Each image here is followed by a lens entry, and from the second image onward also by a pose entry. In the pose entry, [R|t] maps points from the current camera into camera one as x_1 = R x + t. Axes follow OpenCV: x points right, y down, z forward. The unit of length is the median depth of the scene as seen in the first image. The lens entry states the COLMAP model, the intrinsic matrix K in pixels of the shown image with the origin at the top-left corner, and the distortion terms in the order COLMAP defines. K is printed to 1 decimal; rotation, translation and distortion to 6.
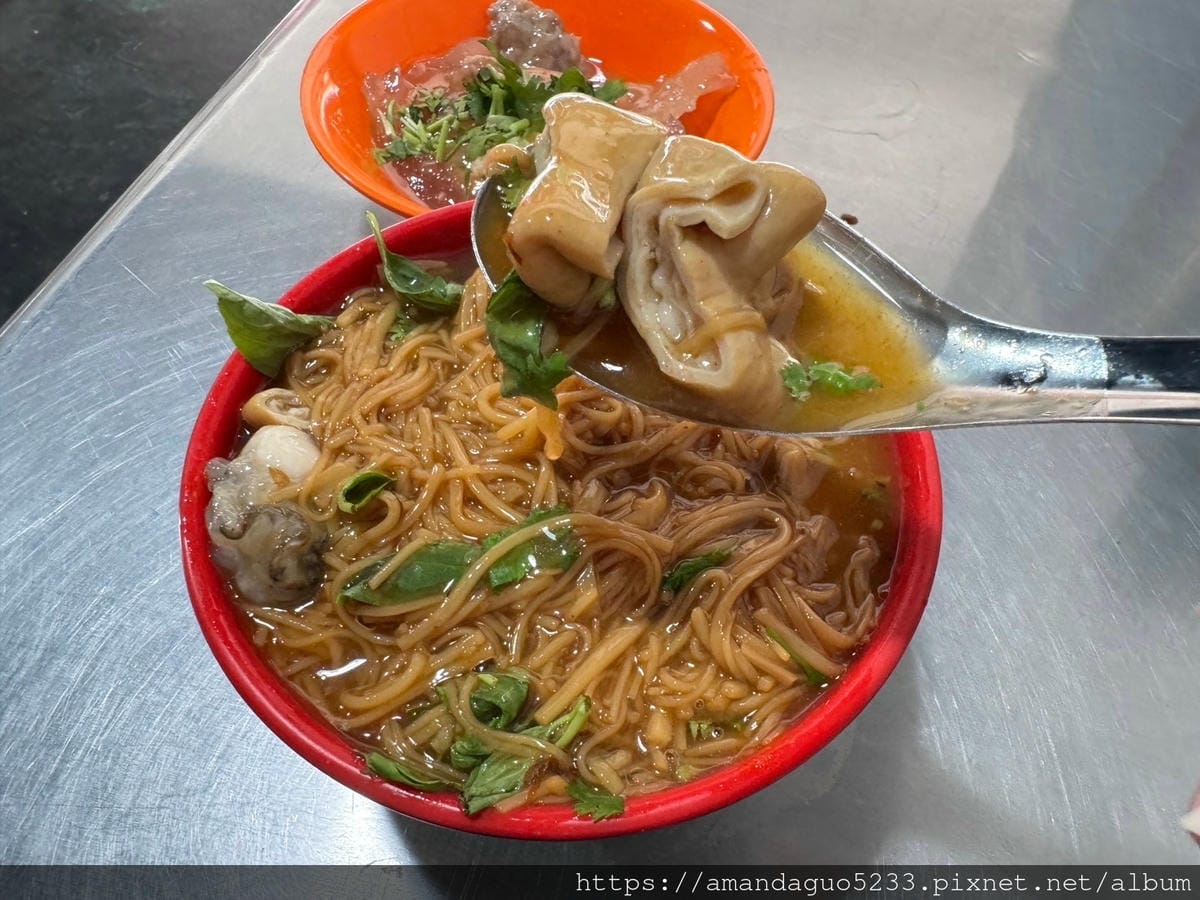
lens RADIAL K [[864.6, 0, 660.4], [0, 864.6, 450.1], [0, 0, 1]] dist [0.009870, -0.007763]
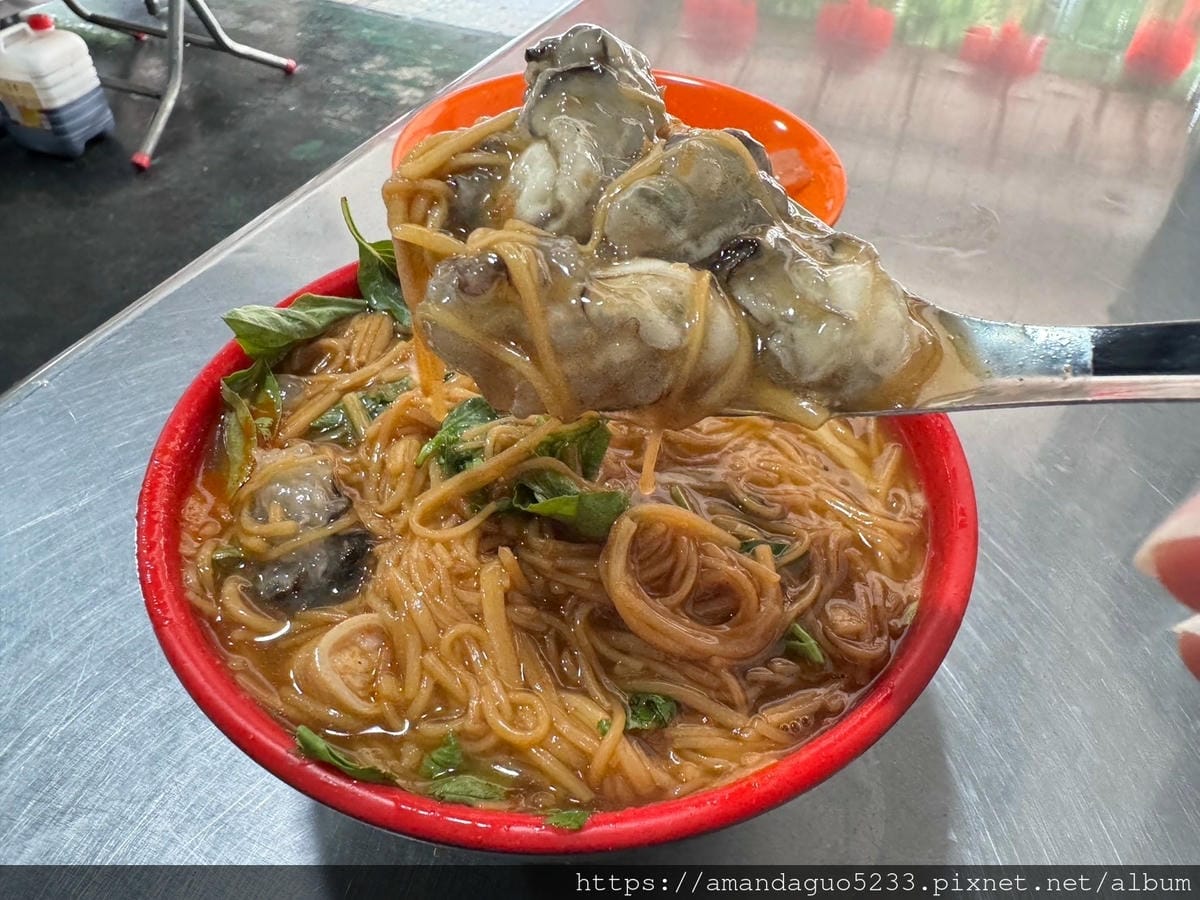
lens RADIAL K [[864.6, 0, 660.4], [0, 864.6, 450.1], [0, 0, 1]] dist [0.009870, -0.007763]
pose [[0.991060, 0.092766, -0.095886, 0.057594], [-0.109806, 0.975369, -0.191305, 0.147454], [0.075778, 0.200123, 0.976836, 0.076365]]
